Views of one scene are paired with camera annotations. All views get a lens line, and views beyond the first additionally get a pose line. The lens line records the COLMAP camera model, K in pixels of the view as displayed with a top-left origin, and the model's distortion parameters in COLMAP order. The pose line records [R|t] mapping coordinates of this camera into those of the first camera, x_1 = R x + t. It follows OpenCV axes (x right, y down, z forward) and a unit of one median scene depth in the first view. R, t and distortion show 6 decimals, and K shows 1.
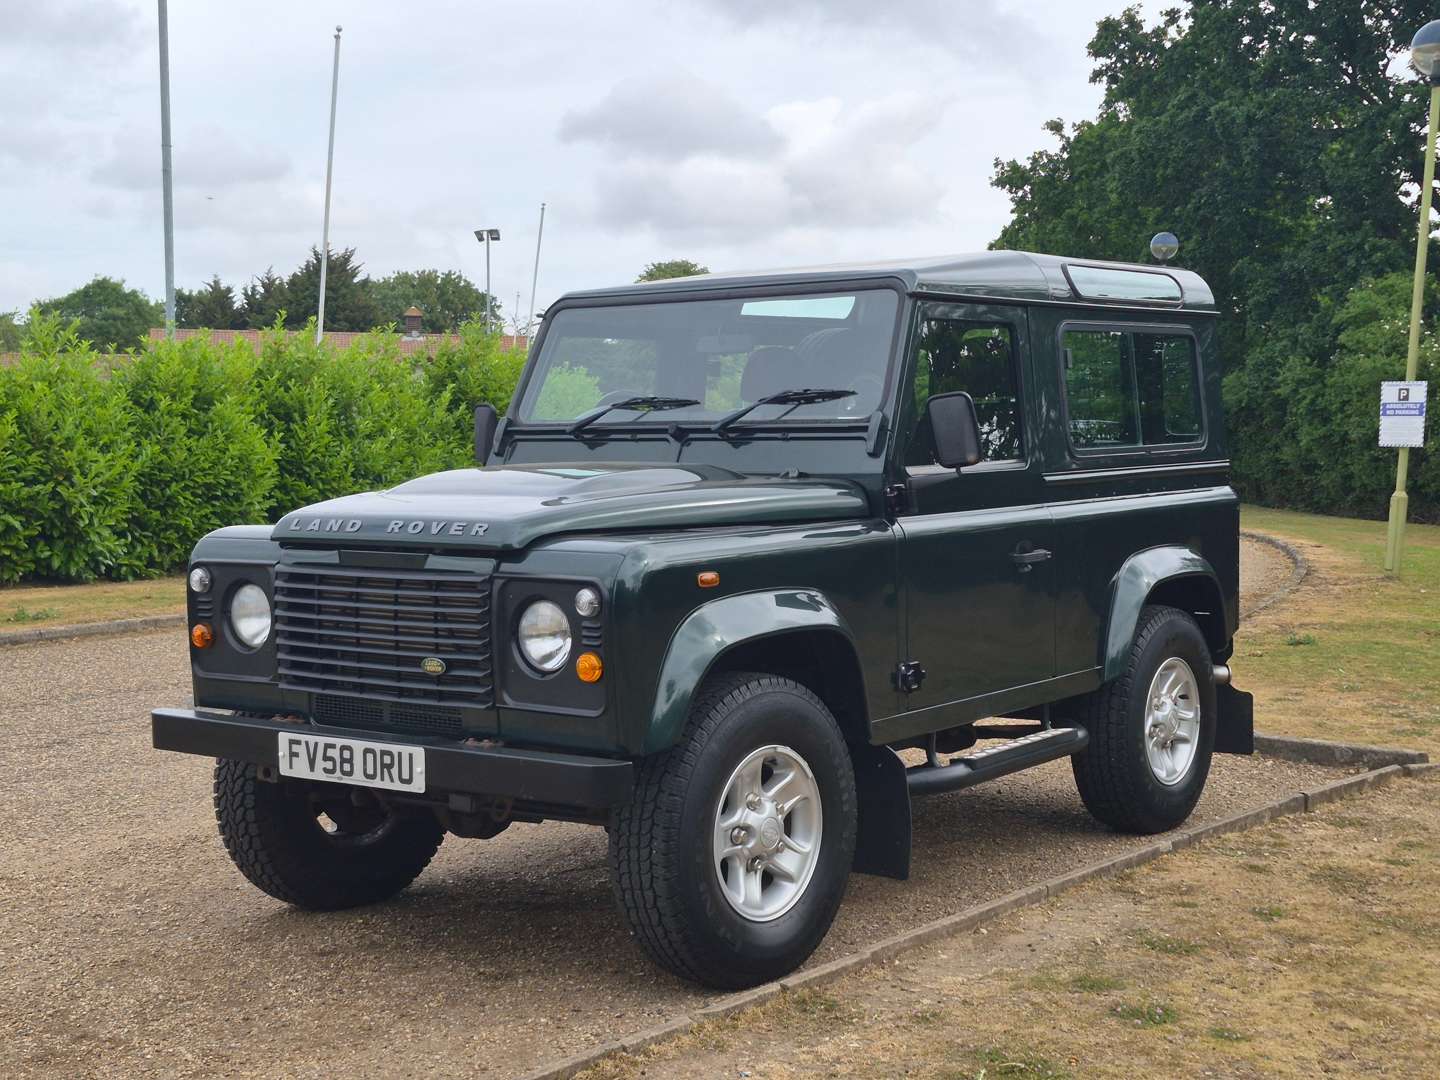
lens RADIAL K [[1977.2, 0, 703.7], [0, 1977.2, 535.5], [0, 0, 1]] dist [0.195351, -0.508912]
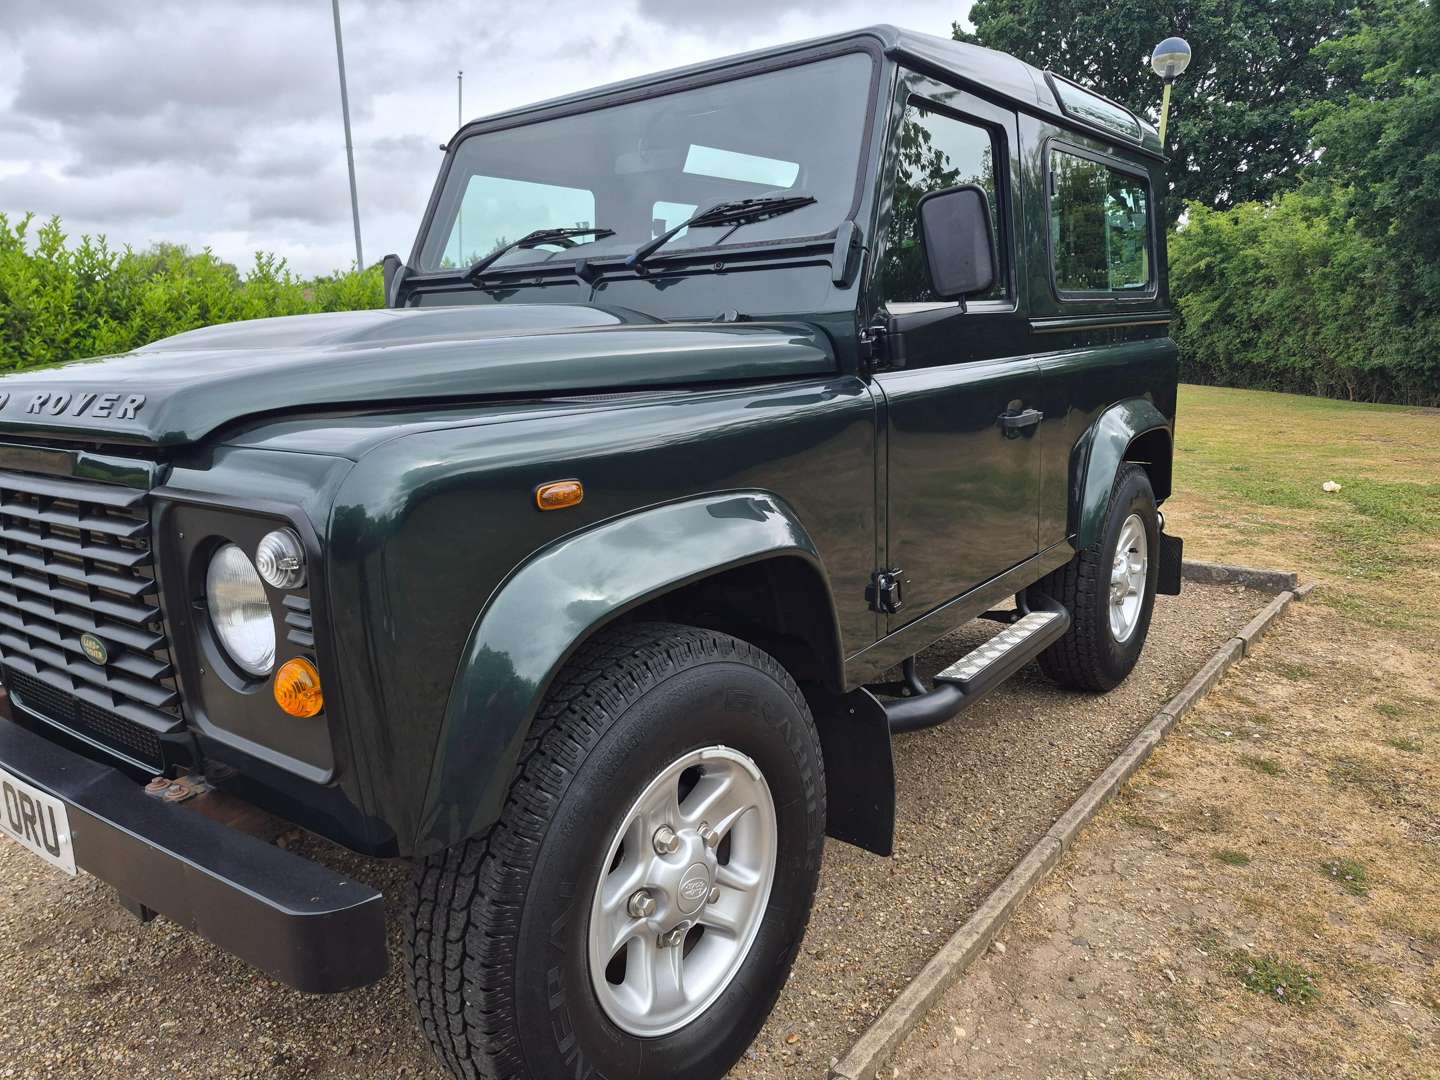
lens RADIAL K [[1001.3, 0, 720.0], [0, 1001.3, 540.0], [0, 0, 1]] dist [0.081830, -0.082568]
pose [[0.999744, -0.021531, 0.006890, 0.037626], [0.020291, 0.989021, 0.146374, -0.003932], [-0.009965, -0.146196, 0.989205, 0.631526]]
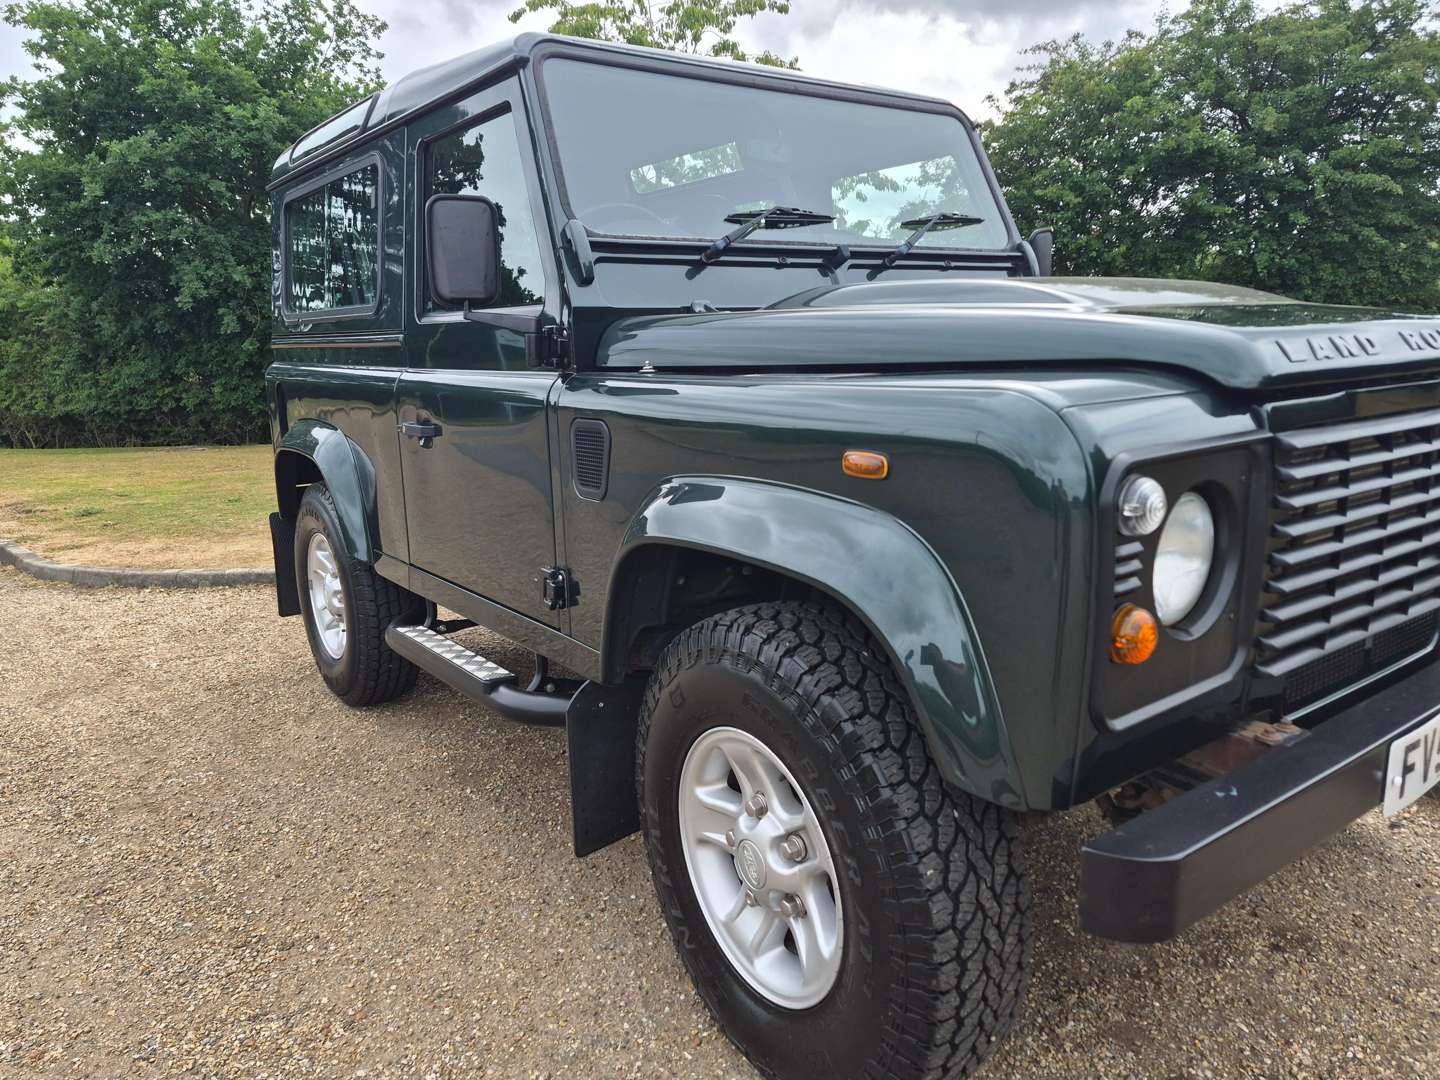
lens RADIAL K [[1041.9, 0, 720.0], [0, 1041.9, 540.0], [0, 0, 1]] dist [-0.032307, 0.000857]
pose [[0.278883, -0.176664, 0.943936, -0.459262], [0.074335, 0.983955, 0.162192, -0.011877], [-0.957444, 0.024935, 0.287541, 0.997992]]
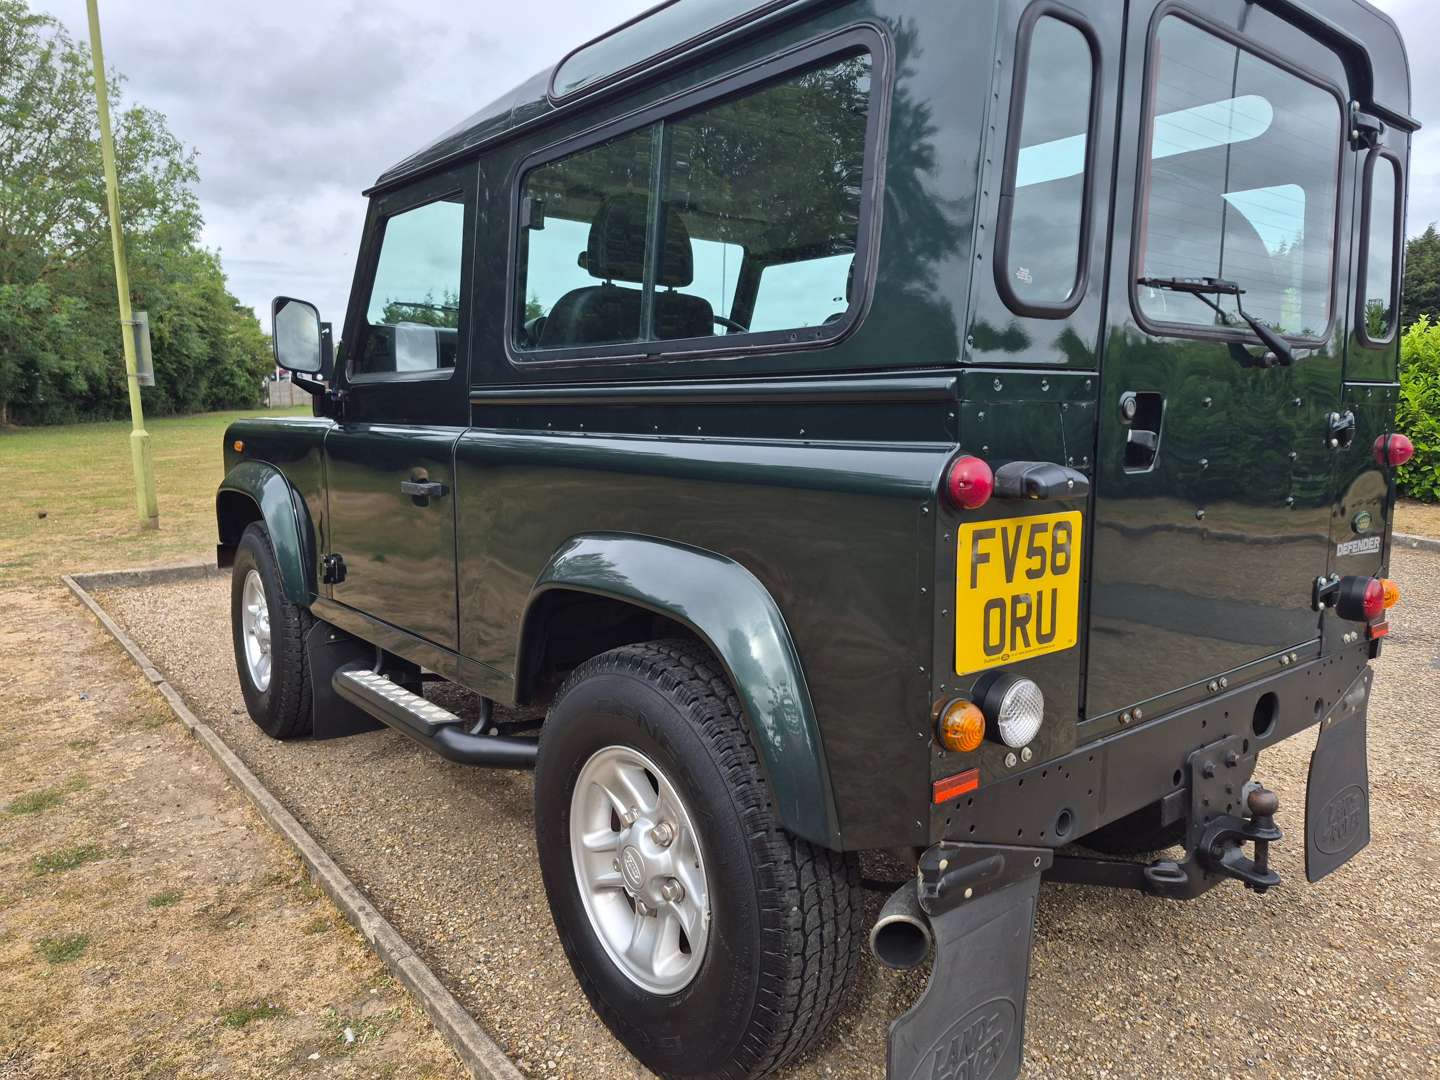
lens RADIAL K [[1001.3, 0, 720.0], [0, 1001.3, 540.0], [0, 0, 1]] dist [0.081830, -0.082568]
pose [[-0.227263, 0.141859, -0.963446, 0.585215], [-0.057800, 0.985624, 0.158759, -0.044962], [0.972117, 0.091767, -0.215797, 1.324751]]
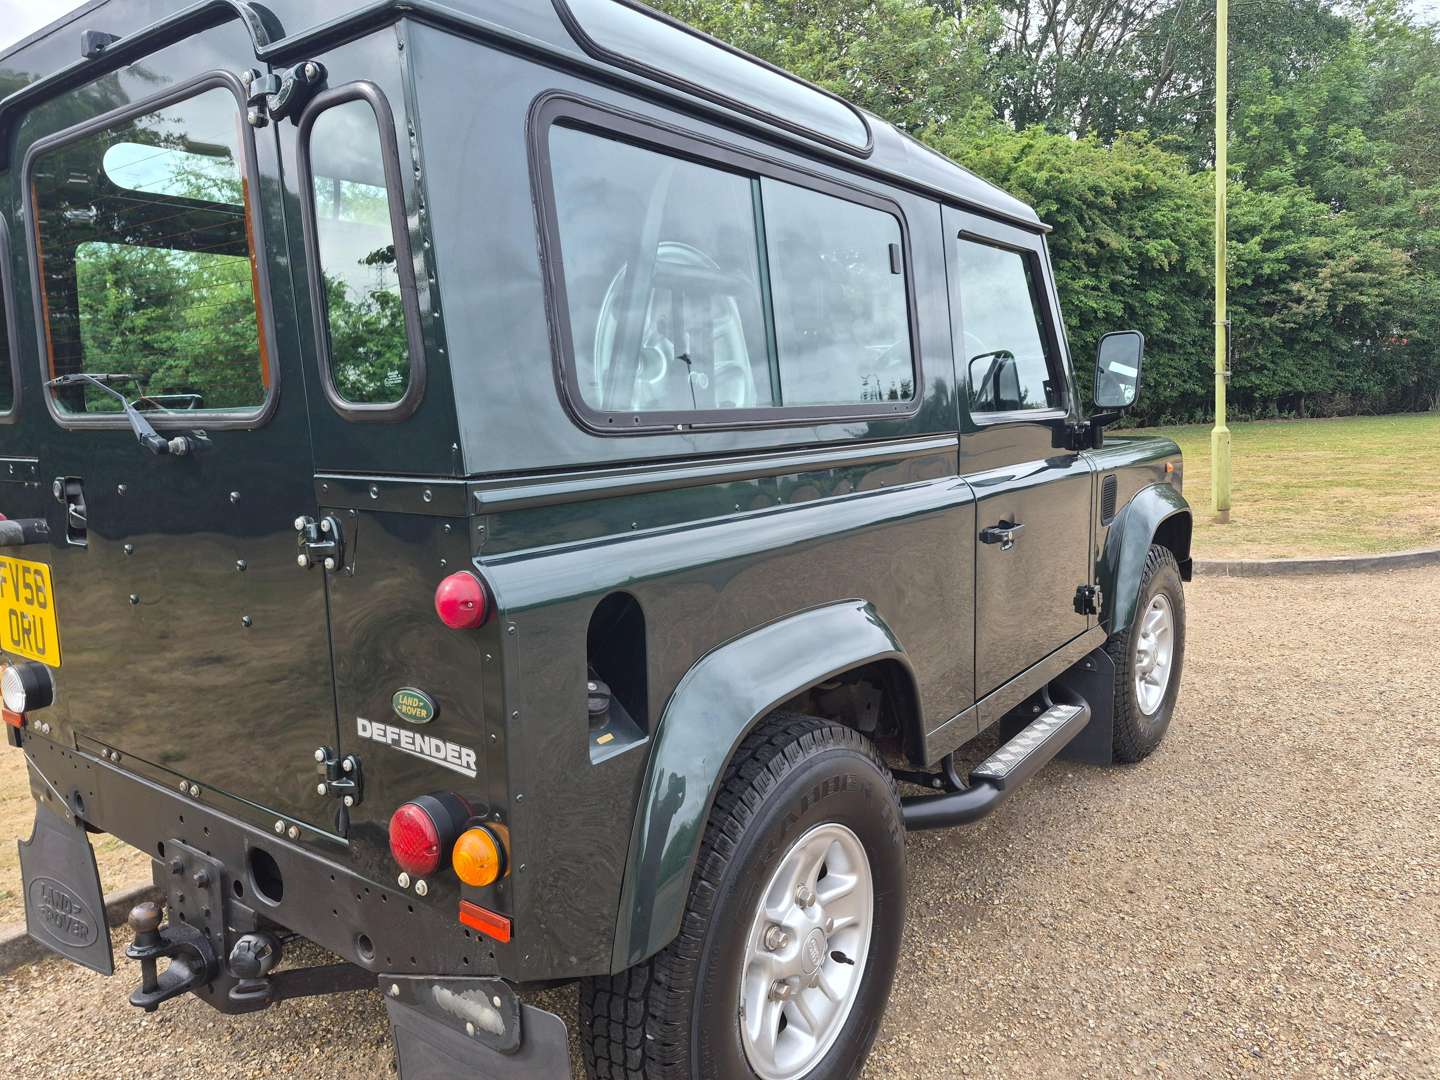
lens RADIAL K [[994.3, 0, 727.0], [0, 994.3, 545.8], [0, 0, 1]] dist [0.050809, -0.032160]
pose [[-0.999142, 0.040282, -0.009642, 0.074825], [0.037430, 0.977784, 0.206244, -0.085260], [0.017735, 0.205706, -0.978453, 1.702459]]
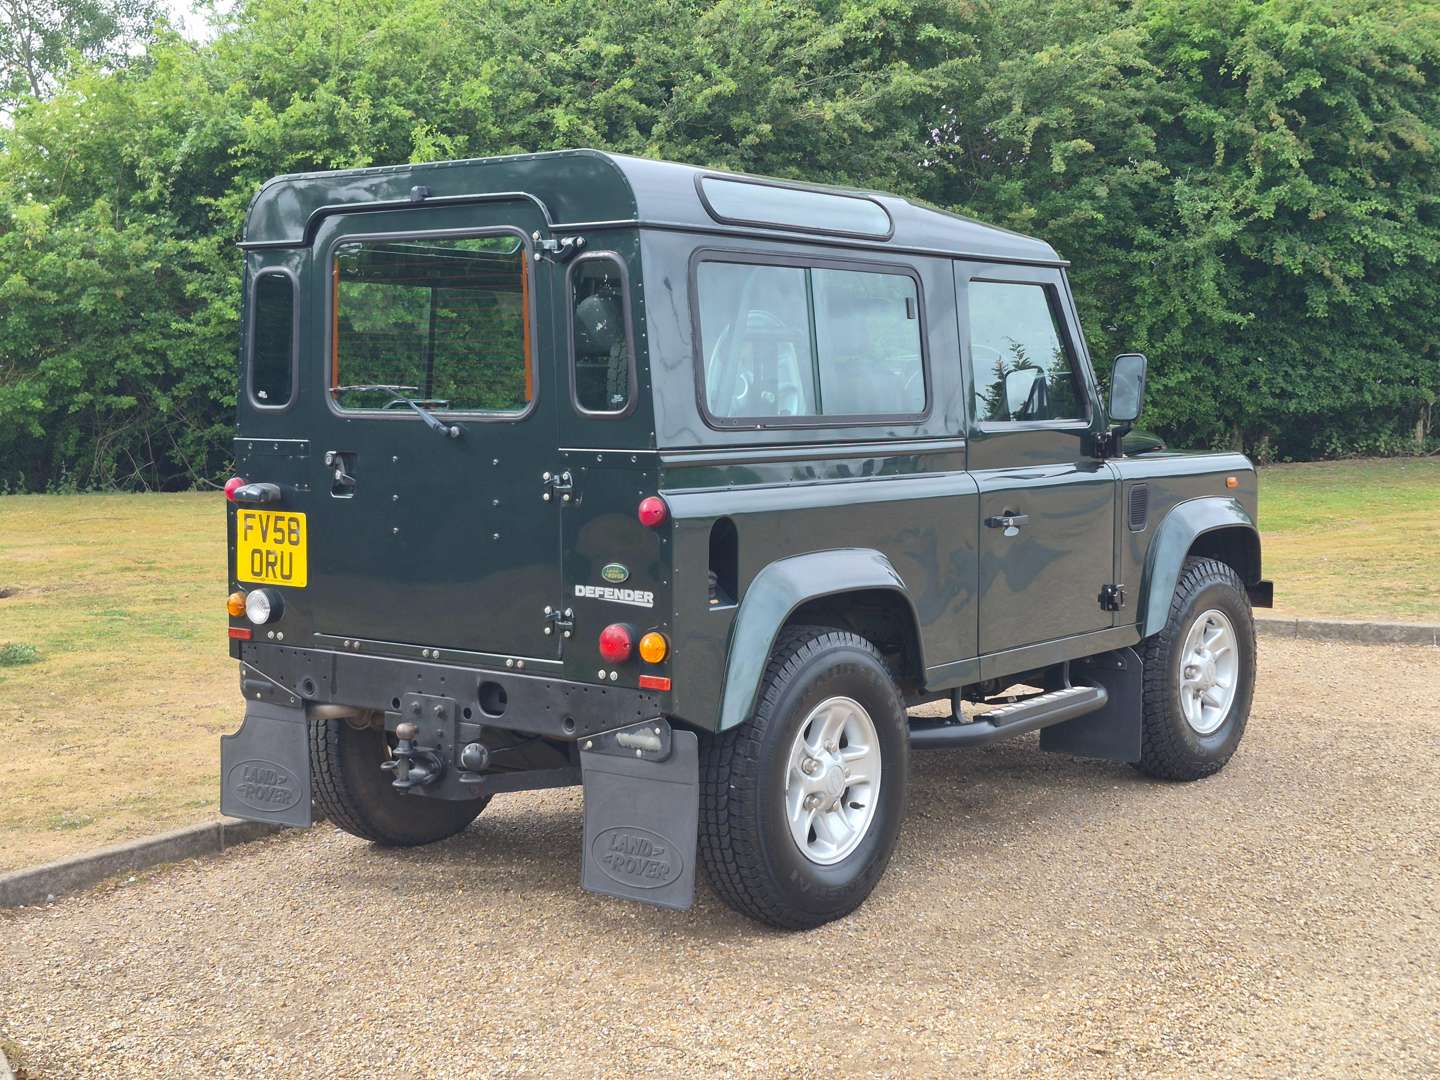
lens RADIAL K [[1960.8, 0, 695.4], [0, 1960.8, 542.3], [0, 0, 1]] dist [0.182445, -0.391330]
pose [[-0.999785, 0.013631, 0.015656, 0.099104], [0.015726, 0.989657, 0.142588, -0.136912], [-0.013551, 0.142803, -0.989658, 2.317330]]
